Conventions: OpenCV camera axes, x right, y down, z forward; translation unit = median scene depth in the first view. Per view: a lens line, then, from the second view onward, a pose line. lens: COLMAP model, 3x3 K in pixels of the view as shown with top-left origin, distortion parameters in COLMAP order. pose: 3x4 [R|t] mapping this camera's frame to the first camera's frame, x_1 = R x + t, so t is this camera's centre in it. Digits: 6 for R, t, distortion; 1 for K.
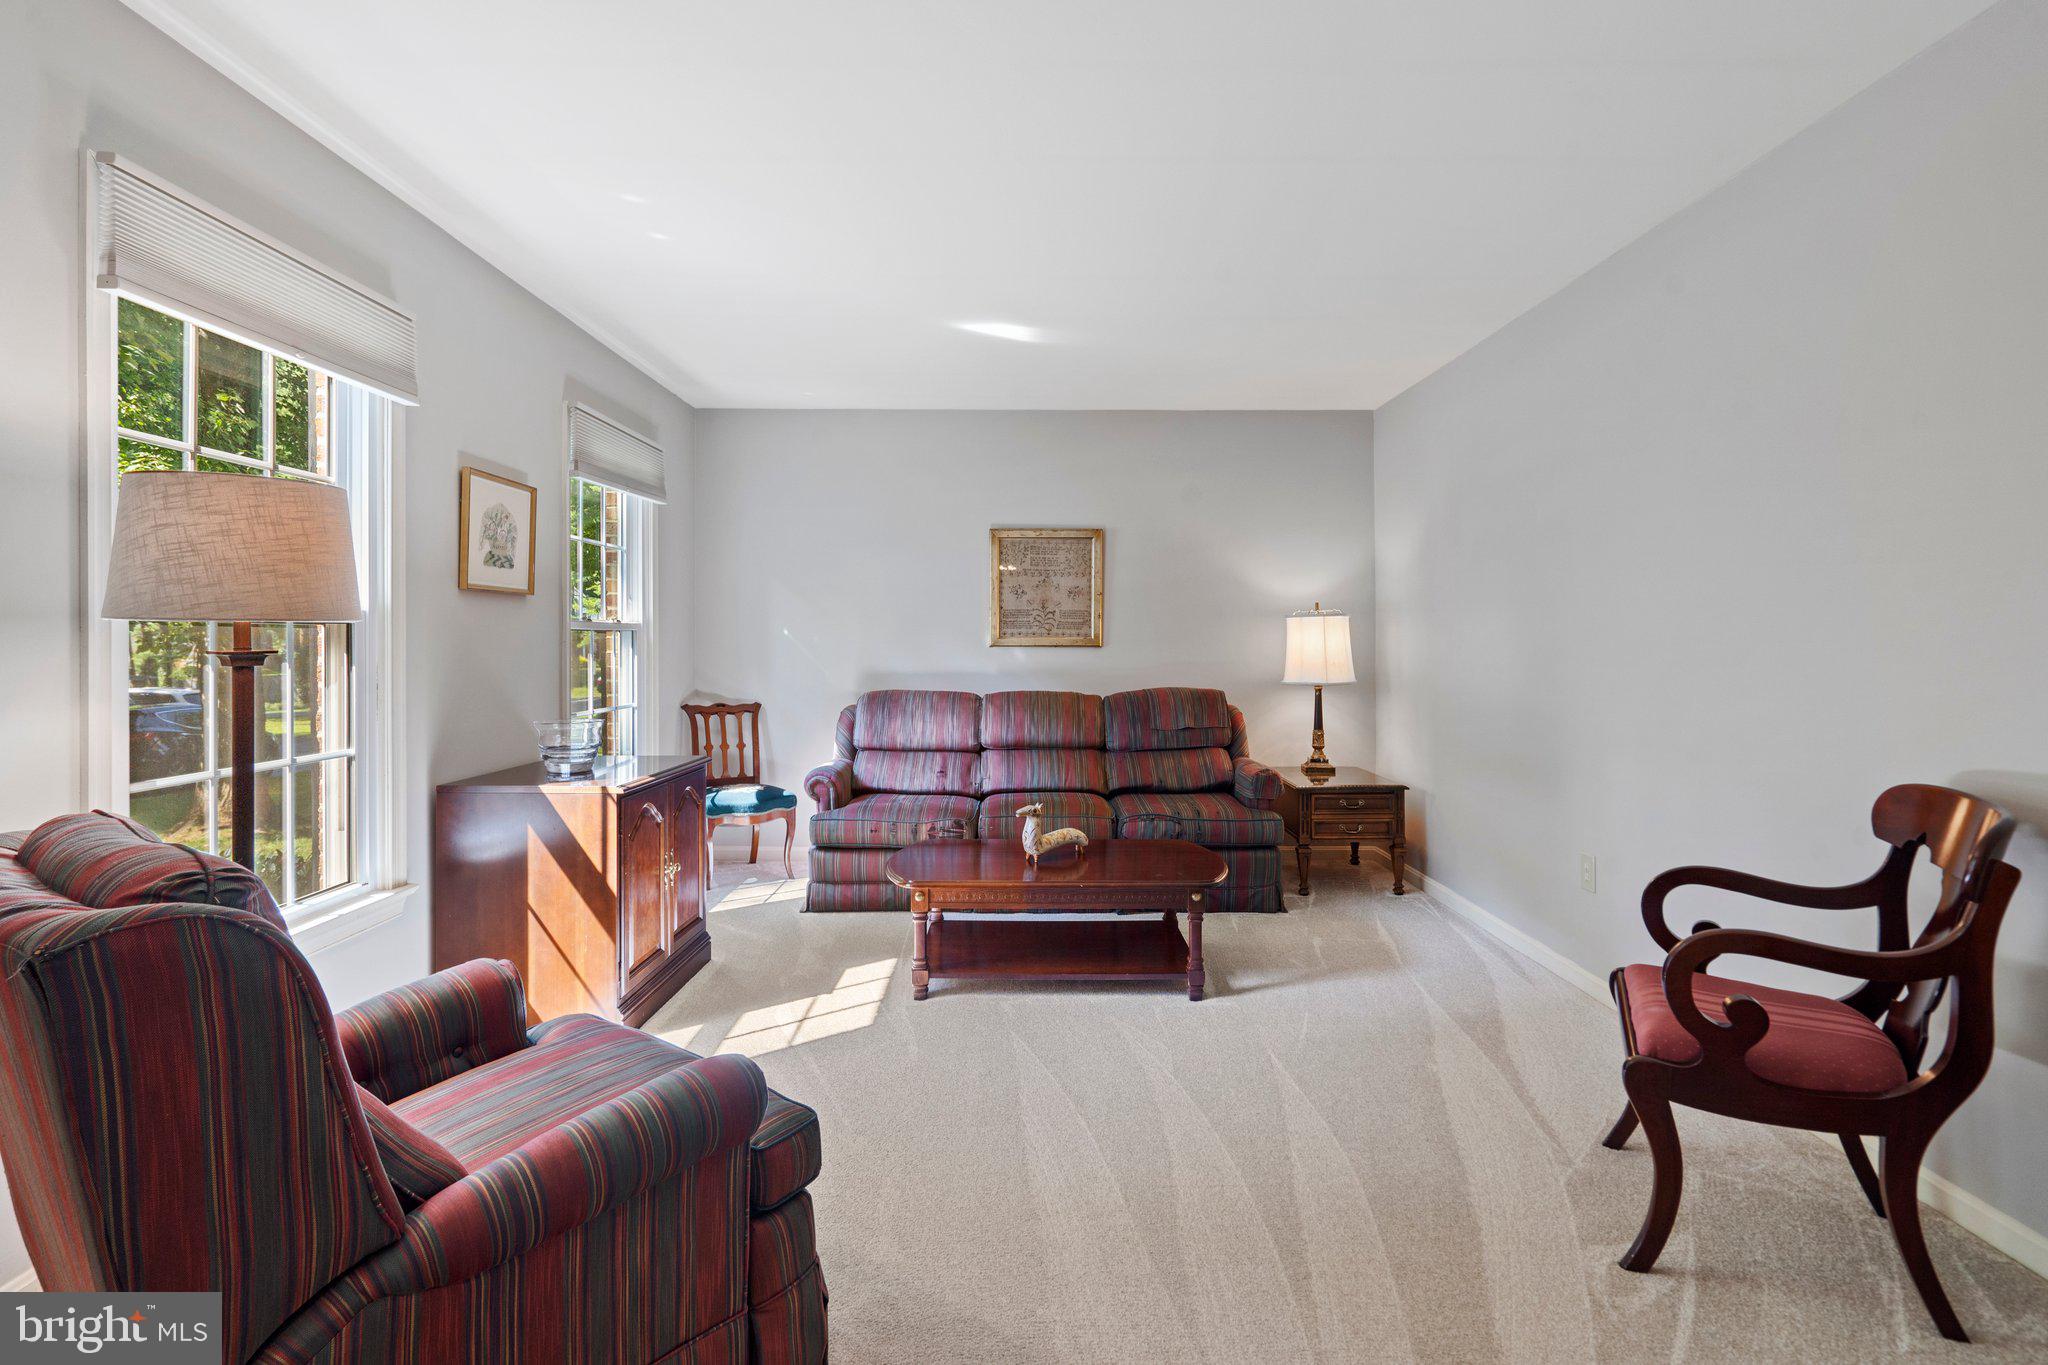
lens RADIAL K [[957.7, 0, 1077.2], [0, 957.7, 645.3], [0, 0, 1]] dist [0.000881, 0.001374]
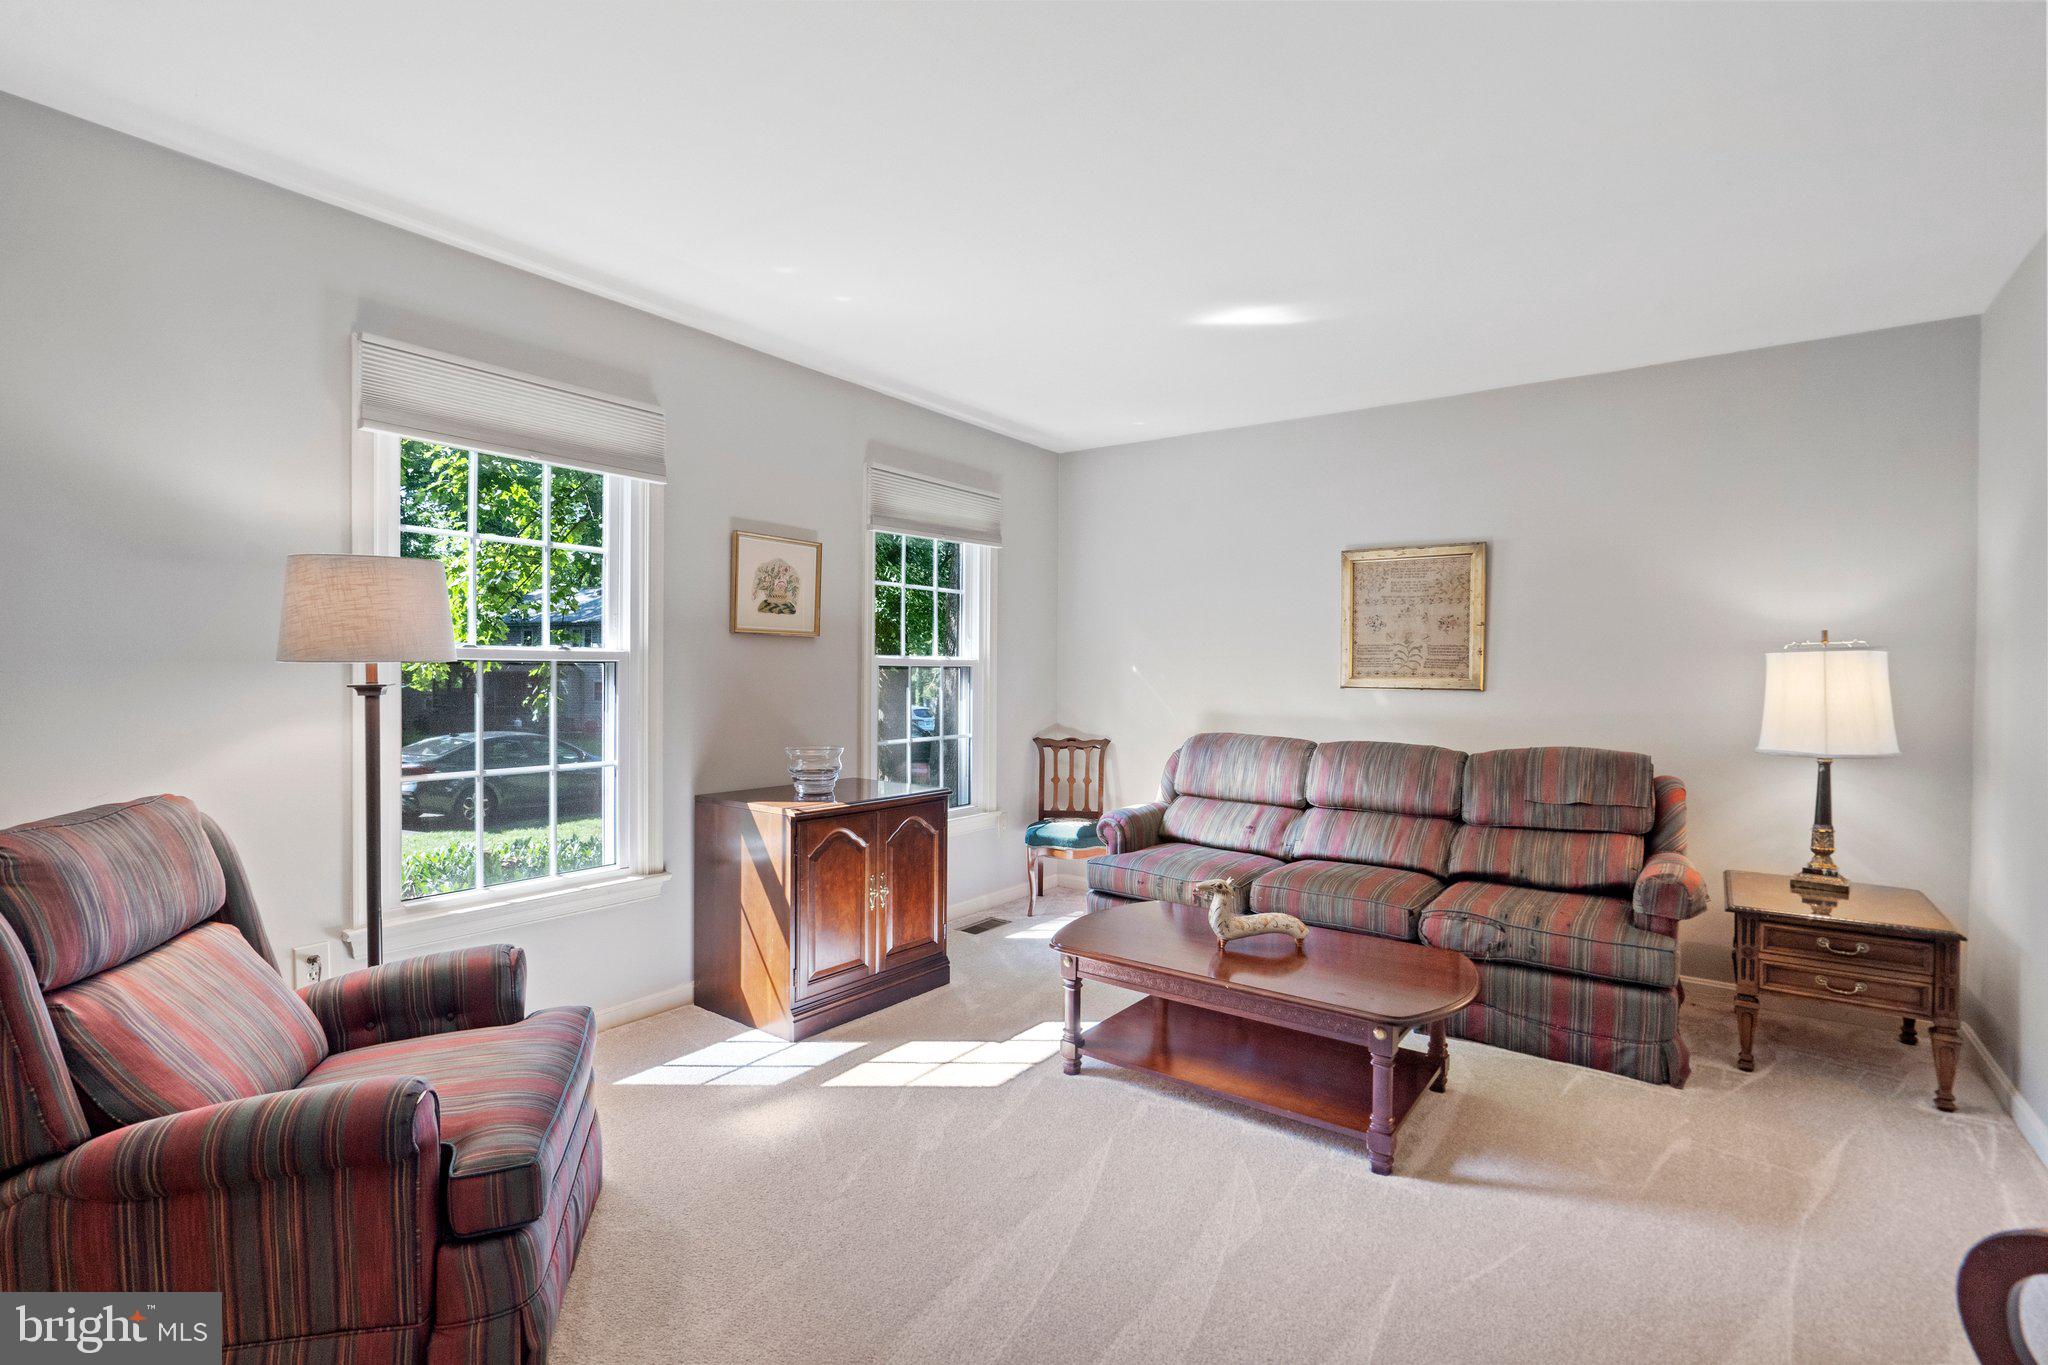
lens RADIAL K [[957.7, 0, 1026.6], [0, 957.7, 689.7], [0, 0, 1]] dist [0.000881, 0.001374]
pose [[0.797182, 0.020563, -0.603389, 0.233149], [-0.014197, 0.999782, 0.015314, -0.006906], [0.603572, -0.003642, 0.797300, 0.165581]]
